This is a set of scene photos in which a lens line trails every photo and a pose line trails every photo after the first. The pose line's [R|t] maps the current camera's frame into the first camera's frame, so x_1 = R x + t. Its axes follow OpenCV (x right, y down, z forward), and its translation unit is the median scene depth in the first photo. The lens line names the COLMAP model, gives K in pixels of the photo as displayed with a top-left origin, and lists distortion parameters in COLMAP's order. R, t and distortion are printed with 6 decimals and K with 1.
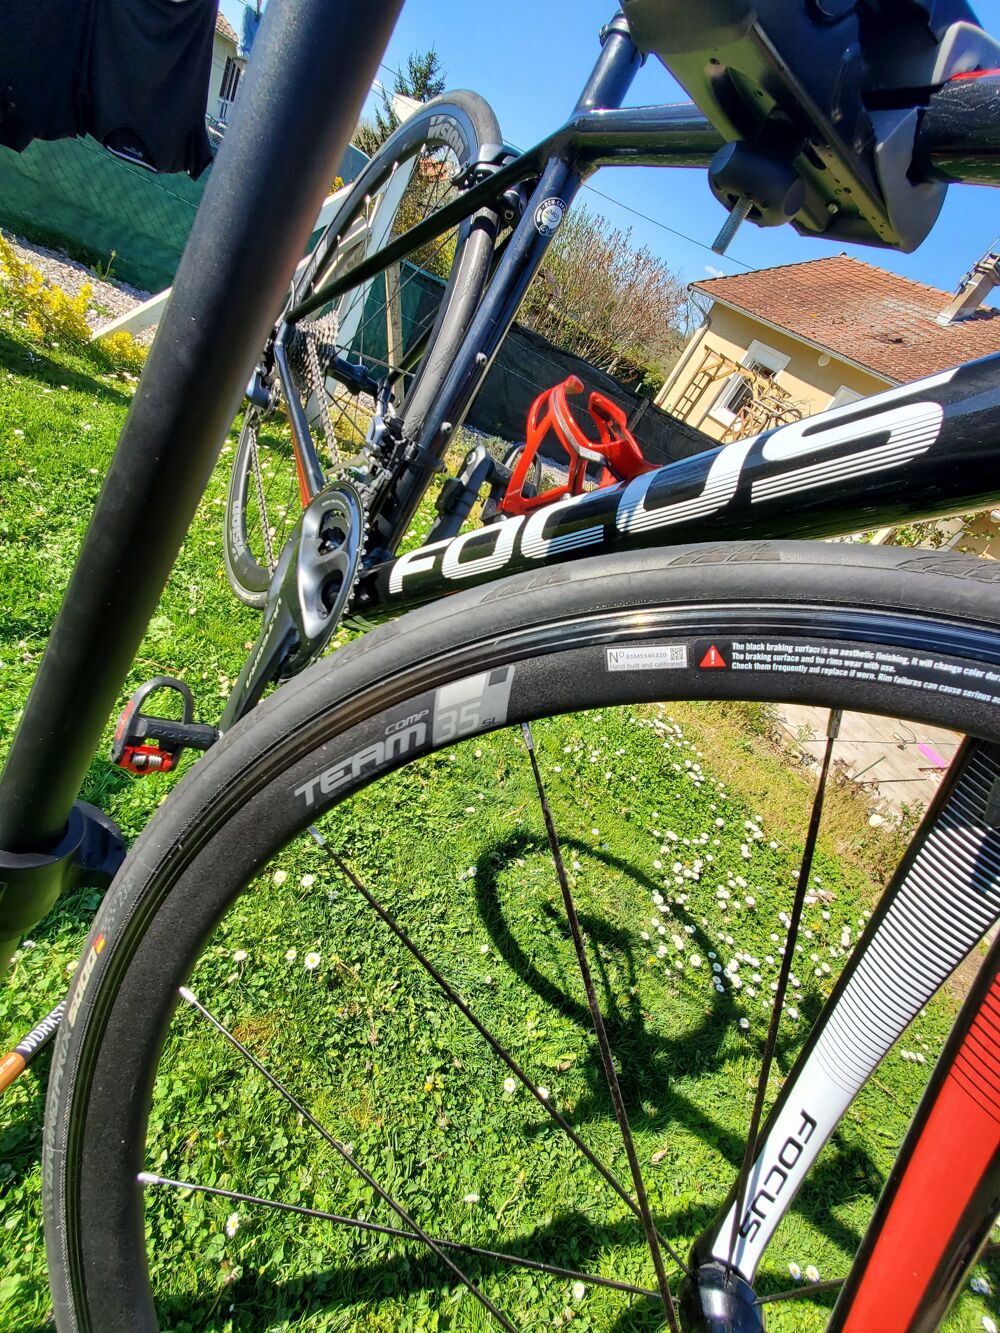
lens RADIAL K [[656.3, 0, 499.7], [0, 656.3, 665.4], [0, 0, 1]] dist [0.004570, 0.006364]
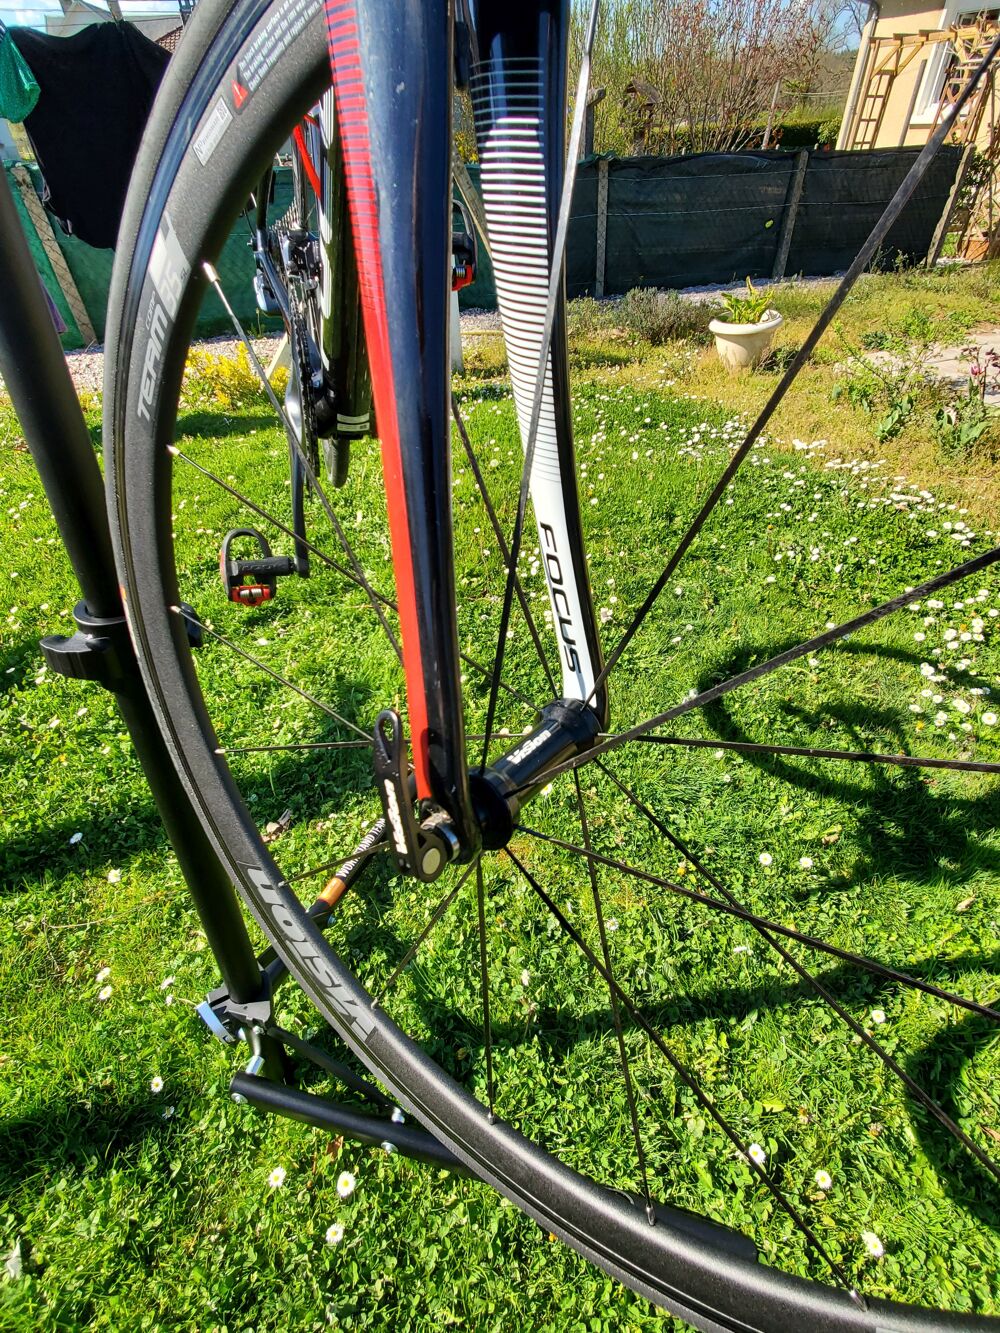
lens RADIAL K [[660.9, 0, 500.7], [0, 660.9, 665.1], [0, 0, 1]] dist [0.012001, 0.000745]
pose [[0.866640, -0.306057, -0.394036, 0.138201], [0.346968, 0.937218, 0.035160, 0.167893], [0.358537, -0.167188, 0.918422, -0.019913]]
